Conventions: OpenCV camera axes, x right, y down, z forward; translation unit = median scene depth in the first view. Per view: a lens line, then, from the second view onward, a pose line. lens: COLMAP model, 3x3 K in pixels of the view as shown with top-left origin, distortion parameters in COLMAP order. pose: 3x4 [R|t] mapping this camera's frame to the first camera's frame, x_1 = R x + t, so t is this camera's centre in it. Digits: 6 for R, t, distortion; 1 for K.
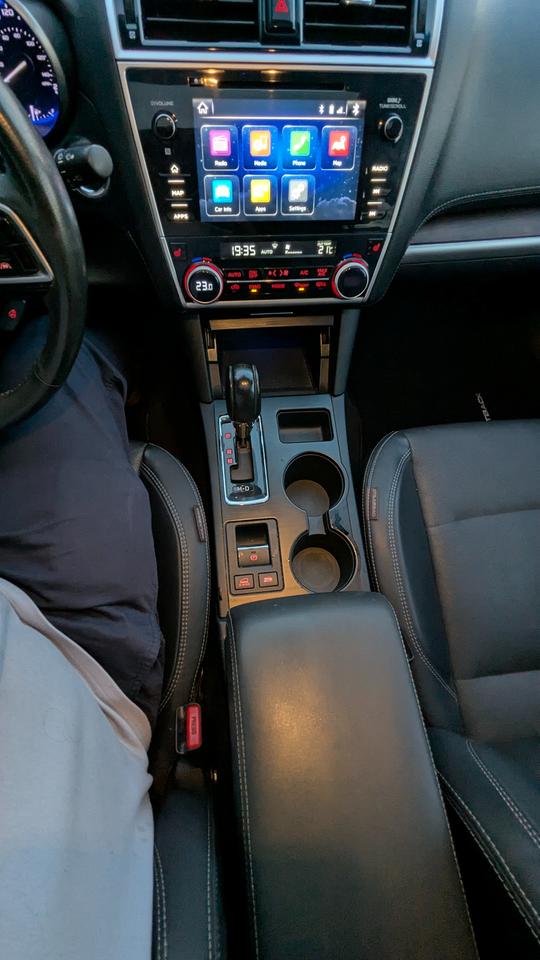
lens RADIAL K [[450.5, 0, 265.8], [0, 450.5, 476.2], [0, 0, 1]] dist [-0.000962, 0.001266]
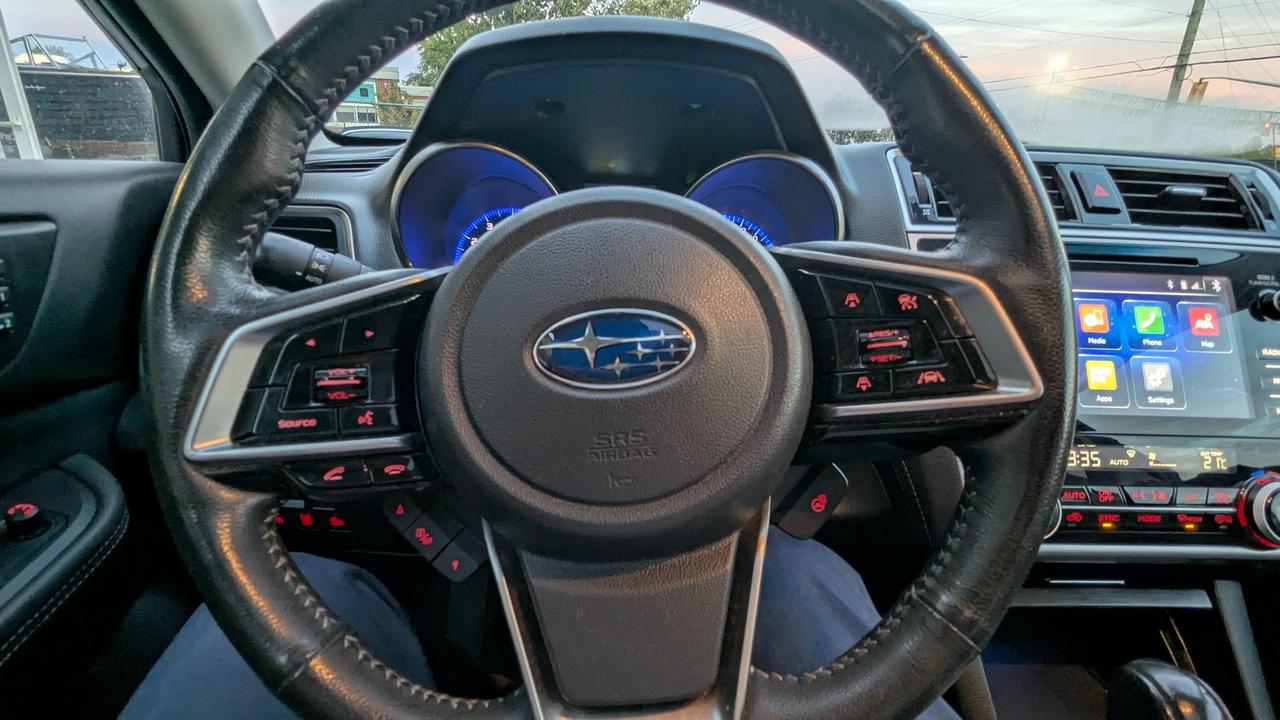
lens RADIAL K [[599.5, 0, 635.8], [0, 599.5, 368.1], [0, 0, 1]] dist [0.001769, -0.000348]
pose [[0.997144, 0.001461, -0.075509, -0.568327], [-0.056045, 0.684489, -0.726866, 0.025814], [0.050624, 0.729022, 0.682616, 0.337412]]
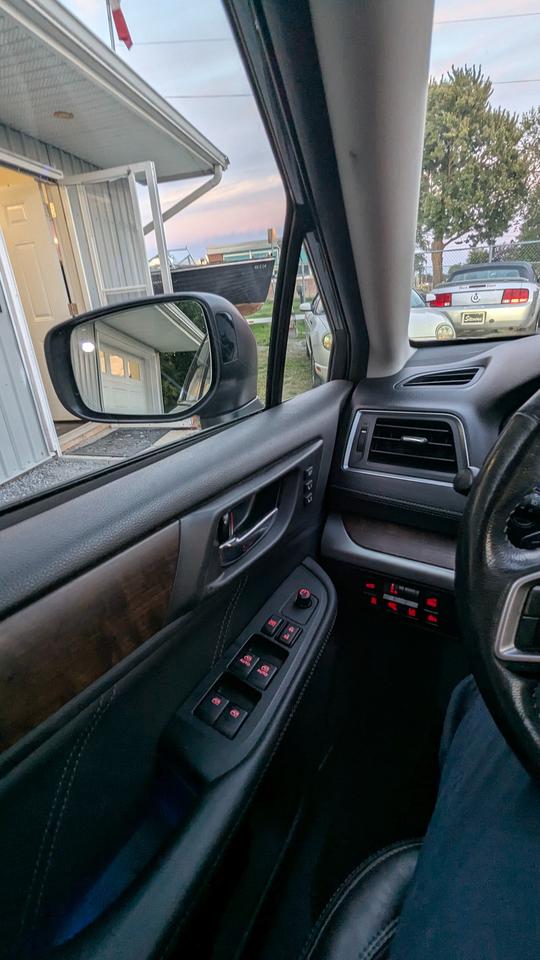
lens RADIAL K [[449.6, 0, 264.9], [0, 449.6, 479.8], [0, 0, 1]] dist [0.001769, -0.000348]
pose [[0.817936, 0.101301, -0.566320, -0.845644], [-0.462477, 0.701279, -0.542514, 0.076728], [0.342191, 0.705652, 0.620451, 0.082289]]
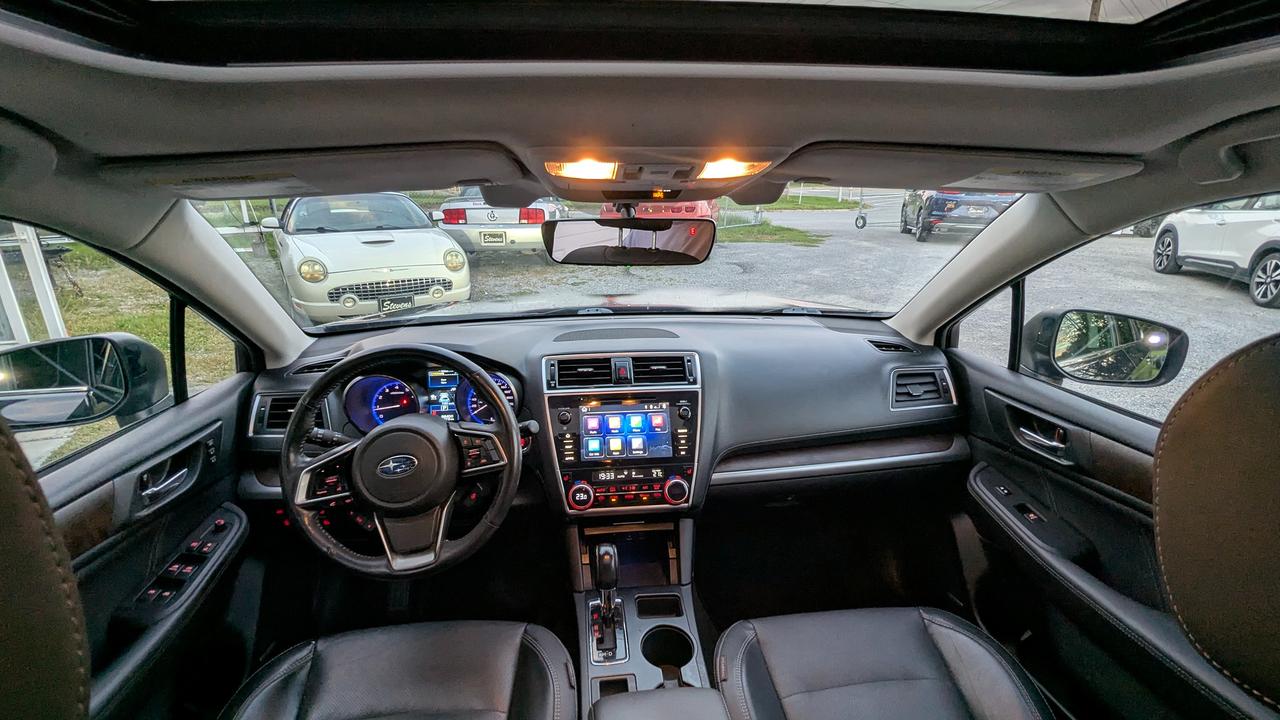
lens RADIAL K [[599.5, 0, 635.8], [0, 599.5, 368.1], [0, 0, 1]] dist [0.001769, -0.000348]
pose [[0.997792, -0.062523, -0.022408, 0.127076], [0.024975, 0.665827, -0.745688, 0.839934], [0.061543, 0.743482, 0.665918, -0.709957]]
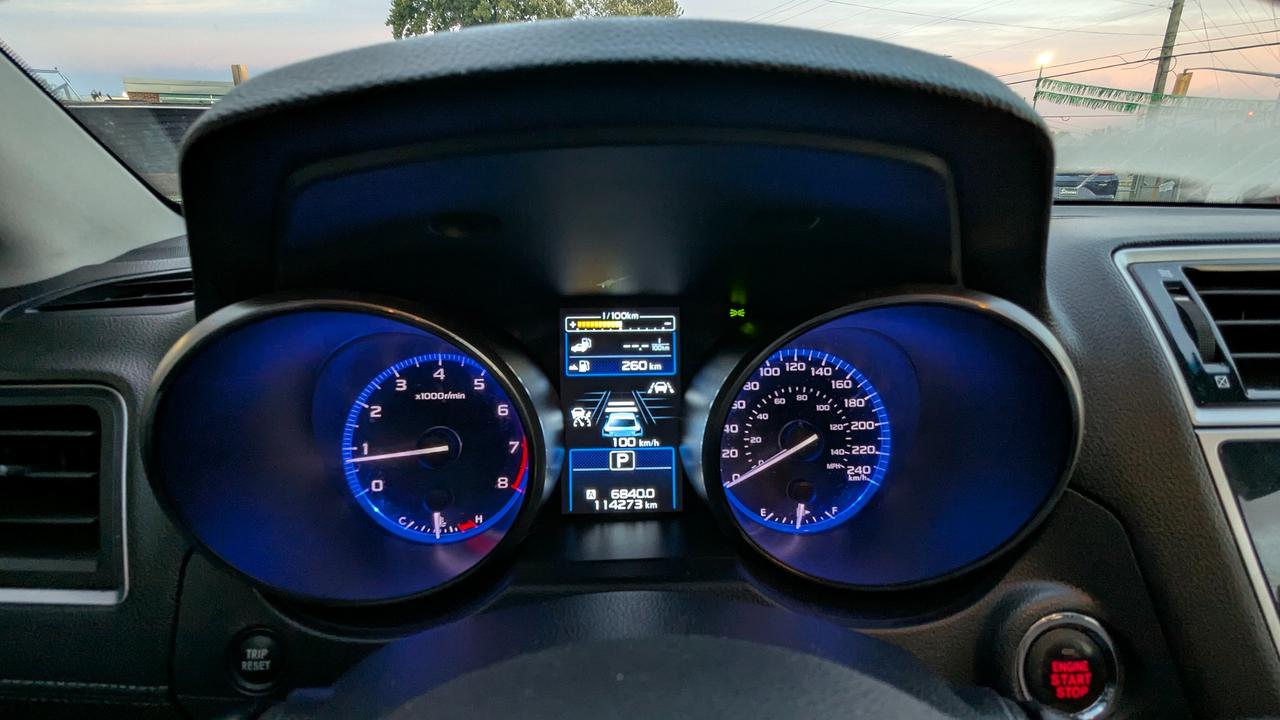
lens RADIAL K [[600.7, 0, 635.3], [0, 600.7, 372.6], [0, 0, 1]] dist [-0.000962, 0.001266]
pose [[0.996808, -0.035874, -0.071324, -0.615604], [-0.027952, 0.680001, -0.732678, -0.432760], [0.074784, 0.732333, 0.676828, 0.443713]]
